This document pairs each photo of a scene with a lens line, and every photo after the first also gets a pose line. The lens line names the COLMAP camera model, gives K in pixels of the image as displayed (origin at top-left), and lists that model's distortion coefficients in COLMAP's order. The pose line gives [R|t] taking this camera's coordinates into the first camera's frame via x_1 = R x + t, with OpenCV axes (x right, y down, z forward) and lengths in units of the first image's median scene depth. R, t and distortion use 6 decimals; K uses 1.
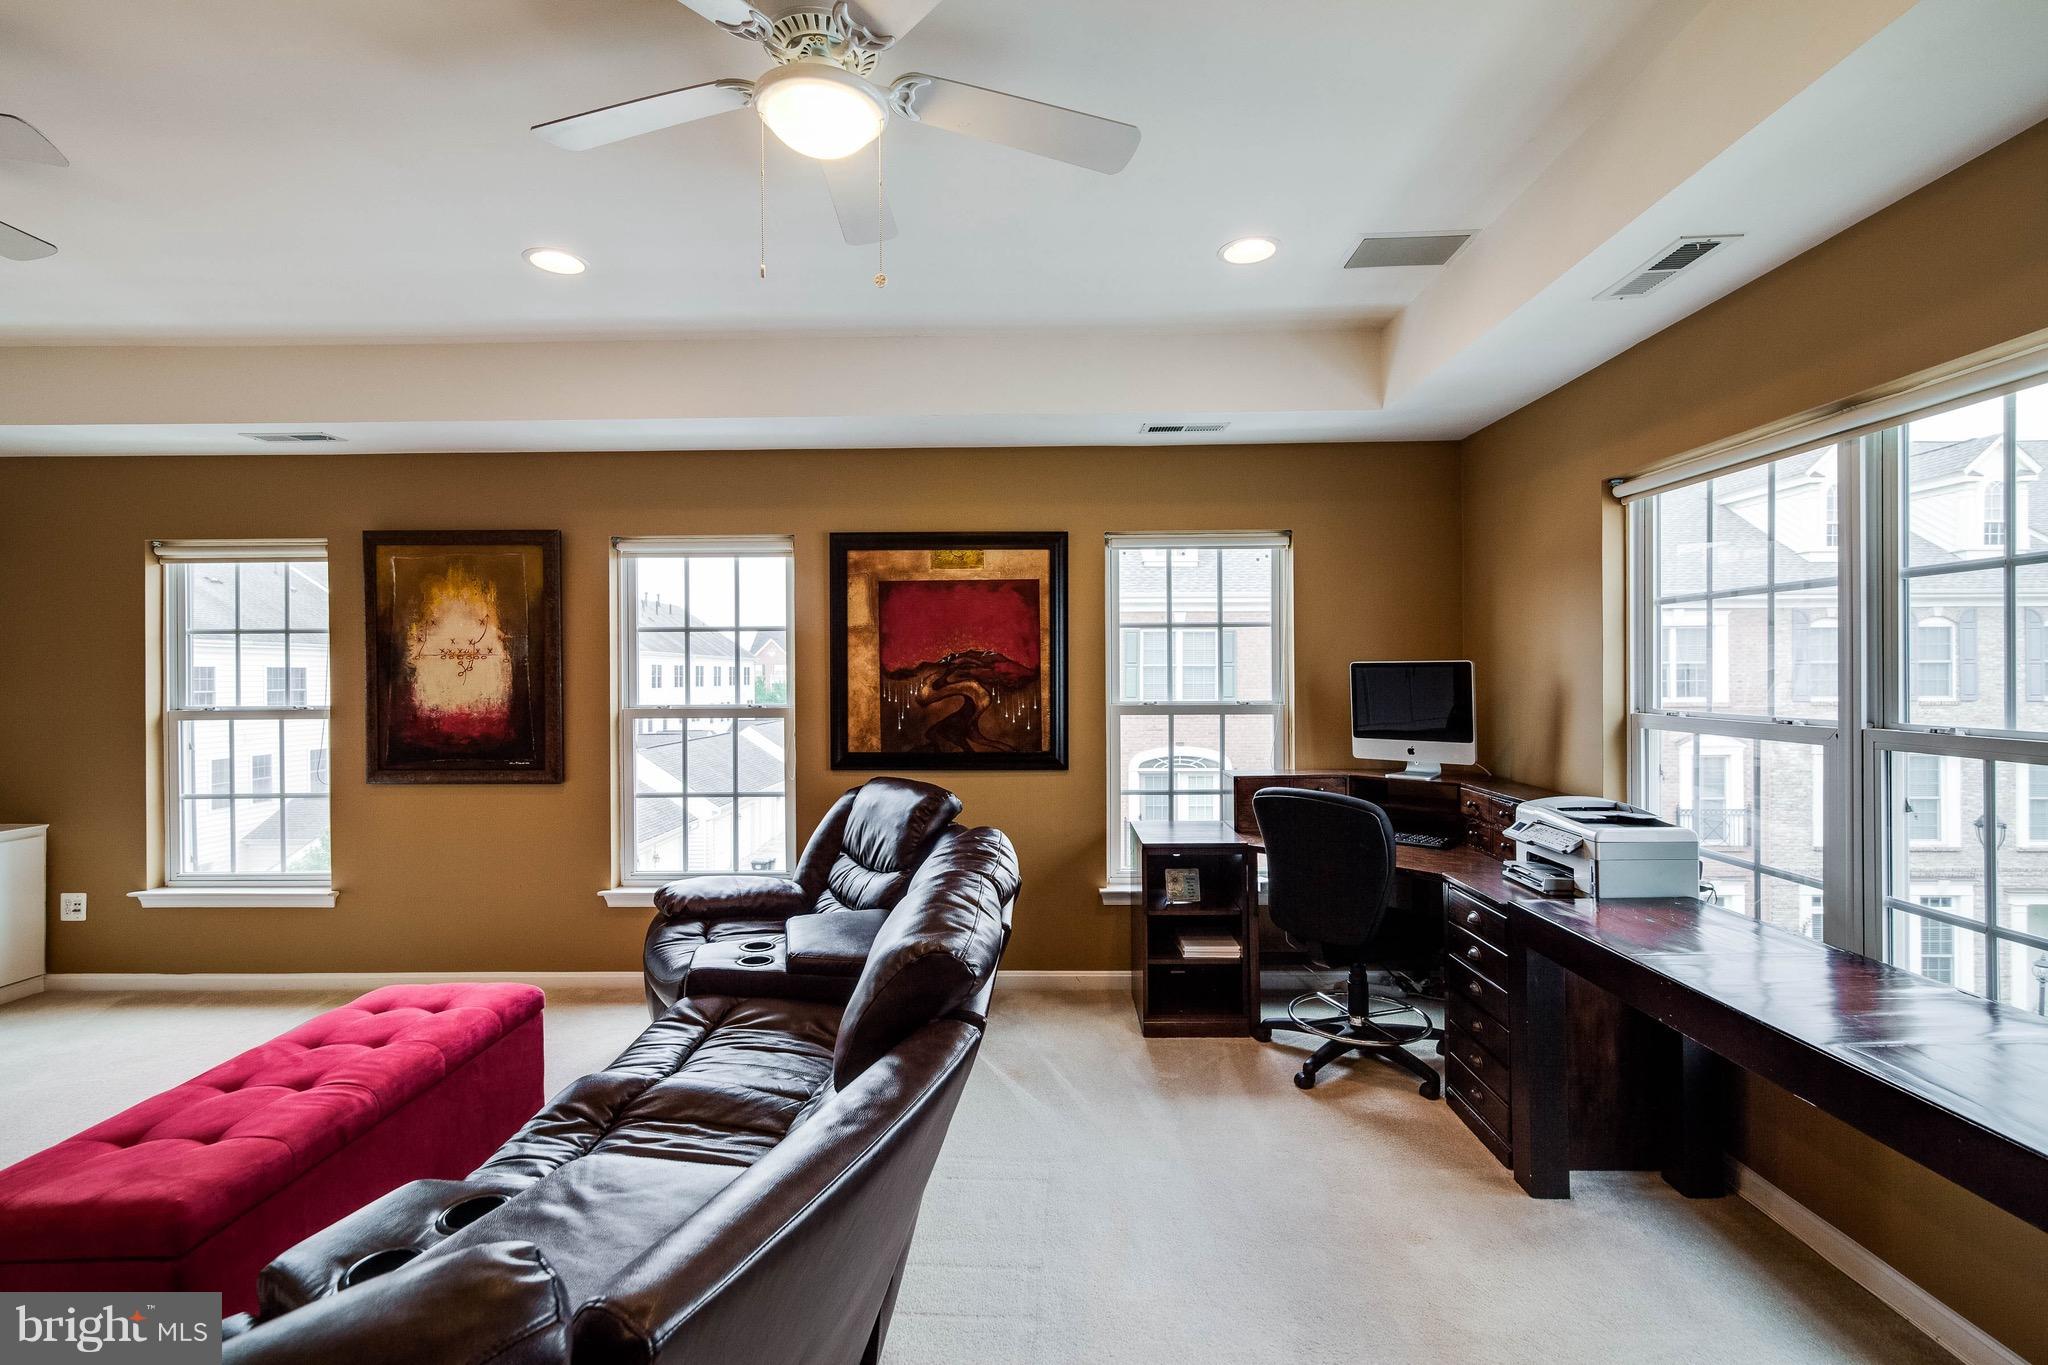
lens RADIAL K [[940.5, 0, 1017.1], [0, 940.5, 676.4], [0, 0, 1]] dist [0.011707, -0.001059]
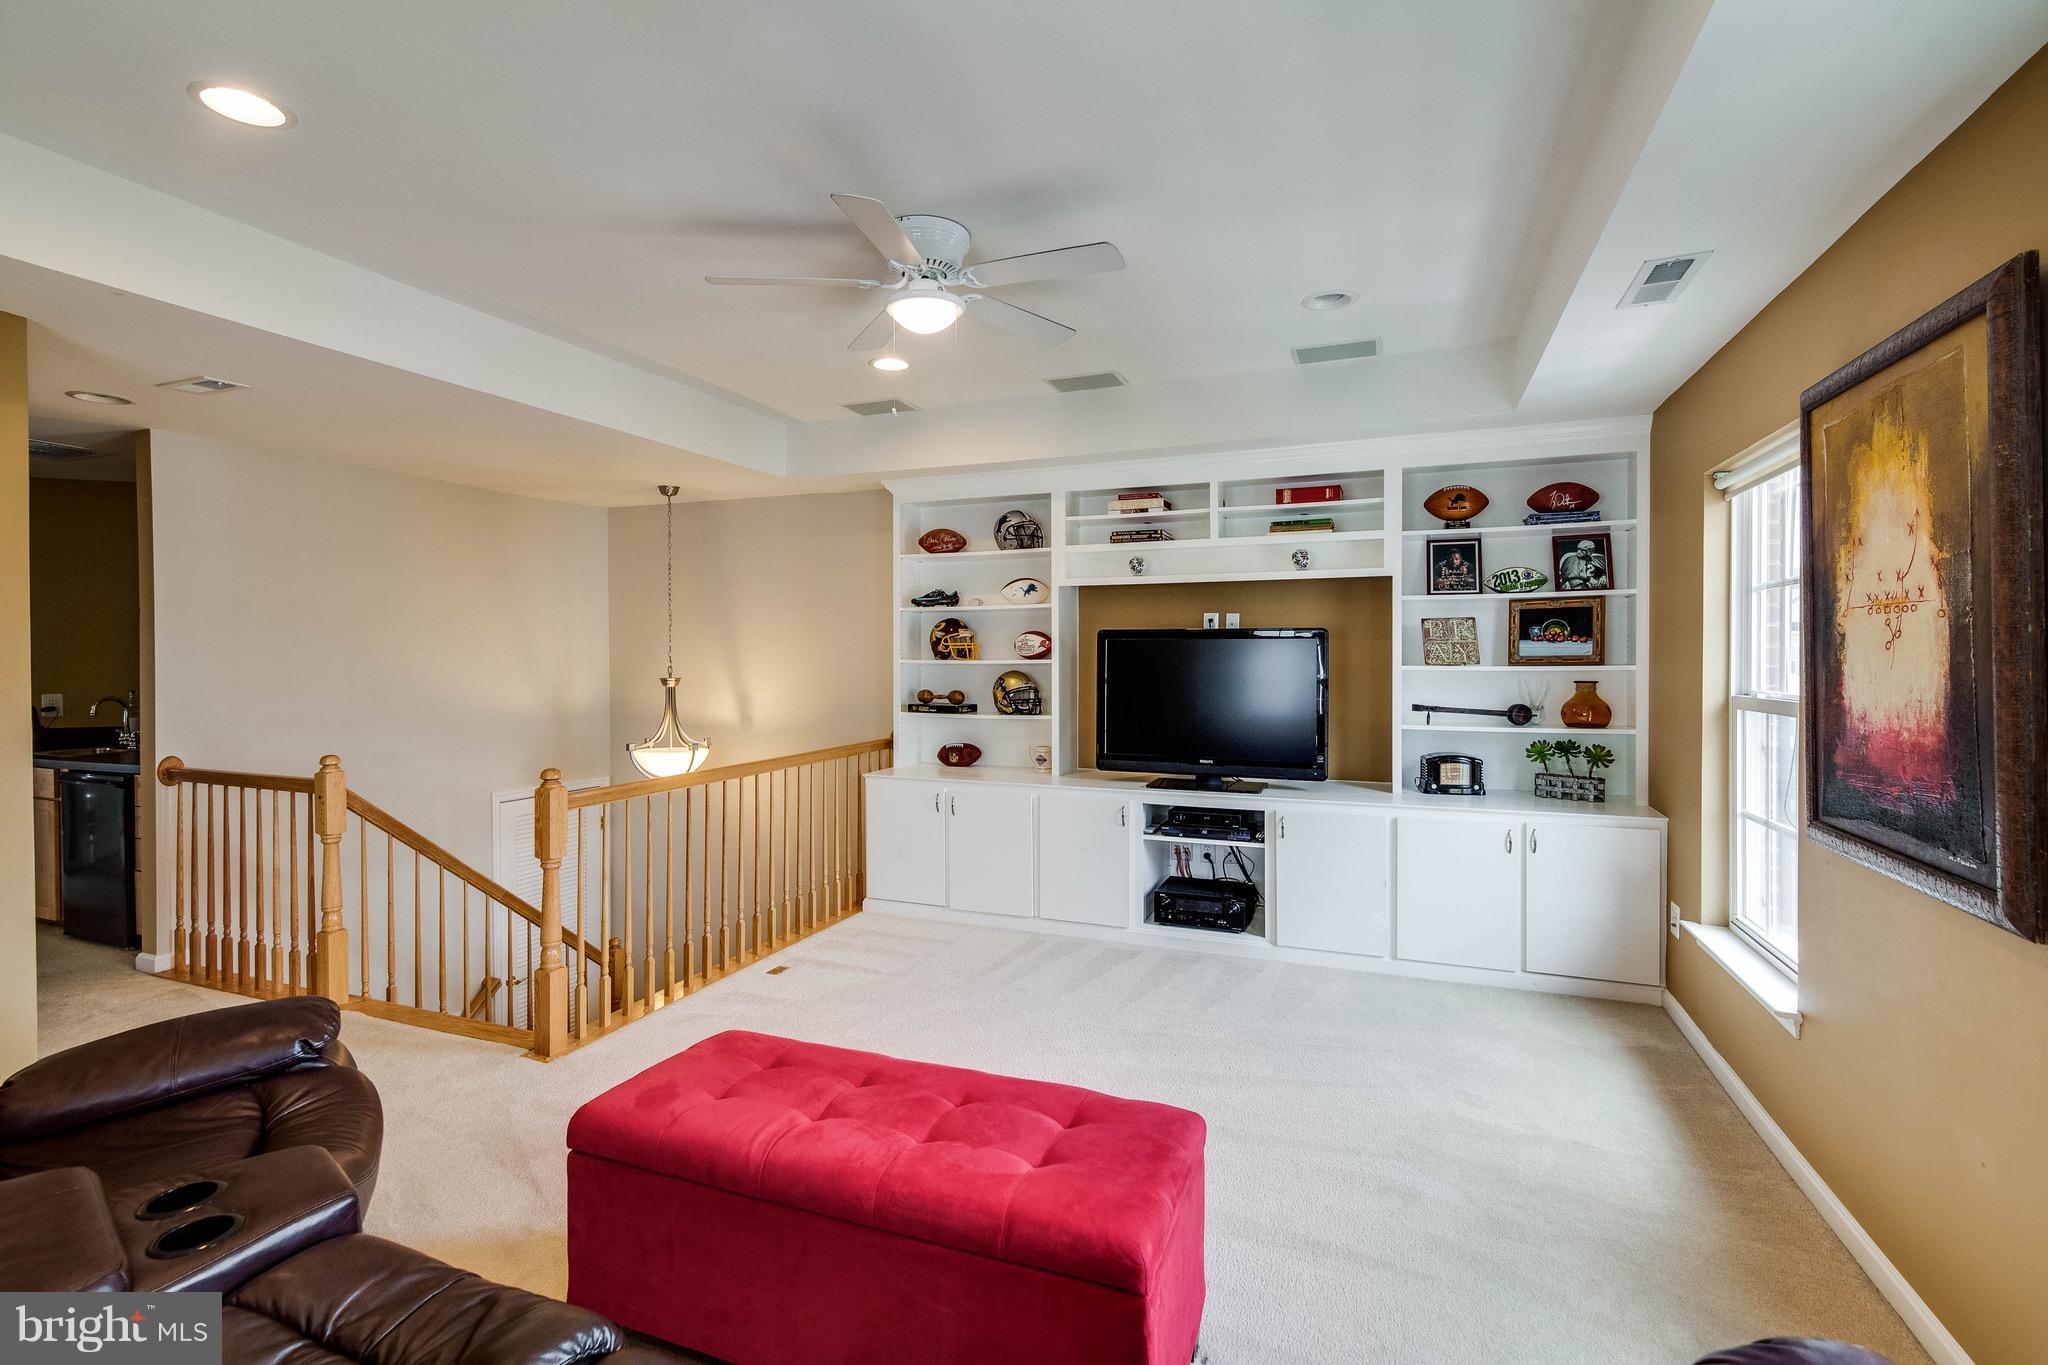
lens RADIAL K [[940.5, 0, 1022.7], [0, 940.5, 663.5], [0, 0, 1]] dist [0.011707, -0.001059]
pose [[-0.356395, 0.015581, -0.934206, 0.000698], [0.003875, 0.999877, 0.015198, -0.002396], [0.934327, 0.001796, -0.356411, 0.767271]]
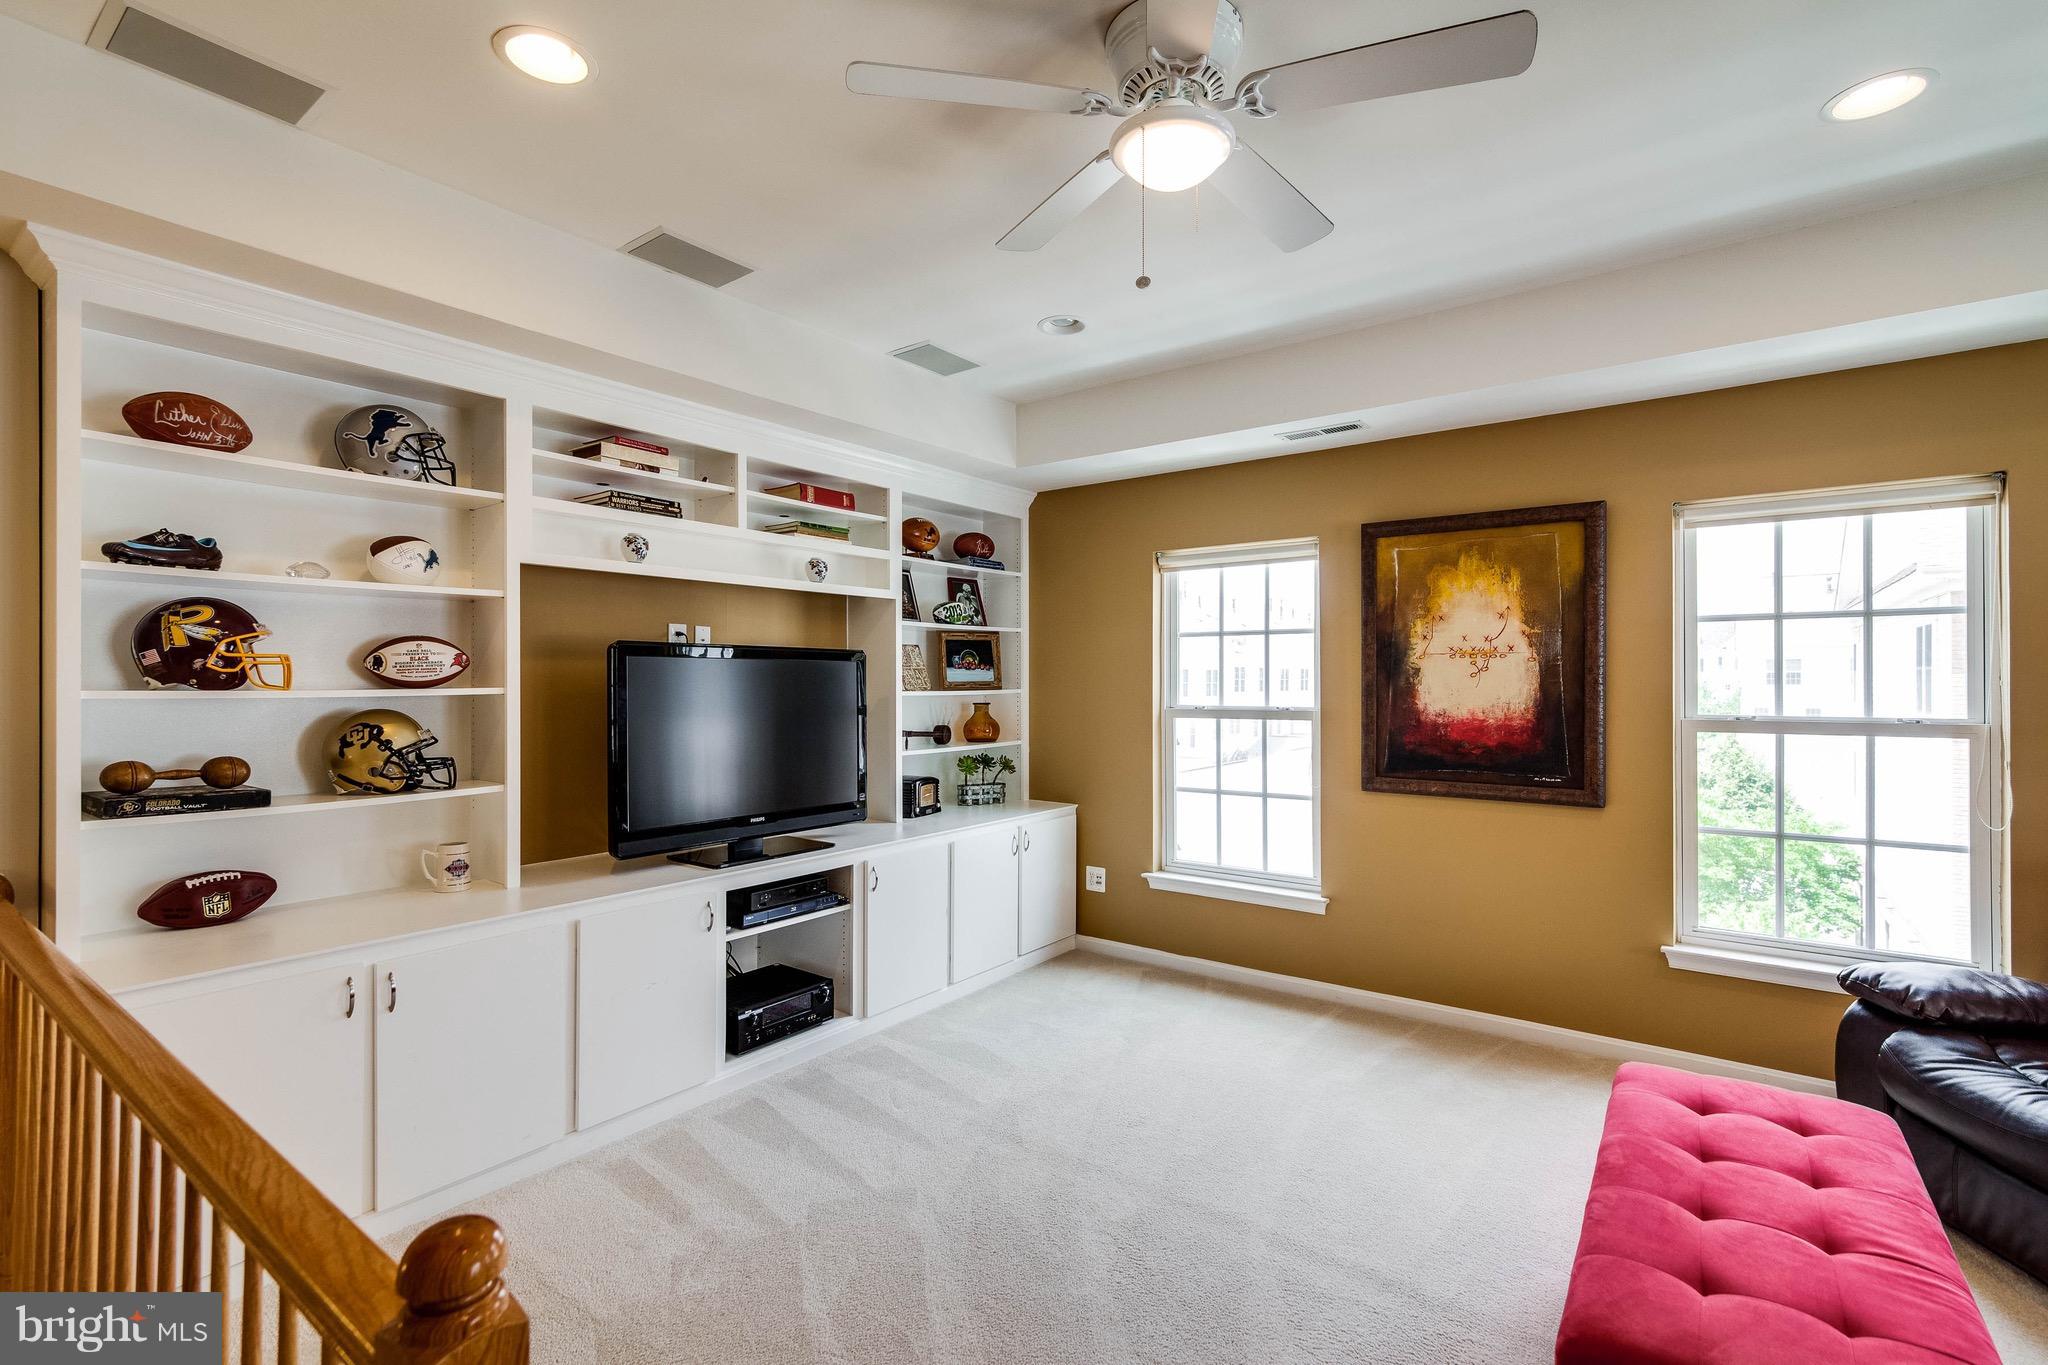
lens RADIAL K [[940.5, 0, 1015.2], [0, 940.5, 679.6], [0, 0, 1]] dist [0.011707, -0.001059]
pose [[0.815684, 0.004675, -0.578480, -0.427487], [-0.004338, 0.999989, 0.001965, 0.002031], [0.578482, 0.000907, 0.815695, 0.026323]]
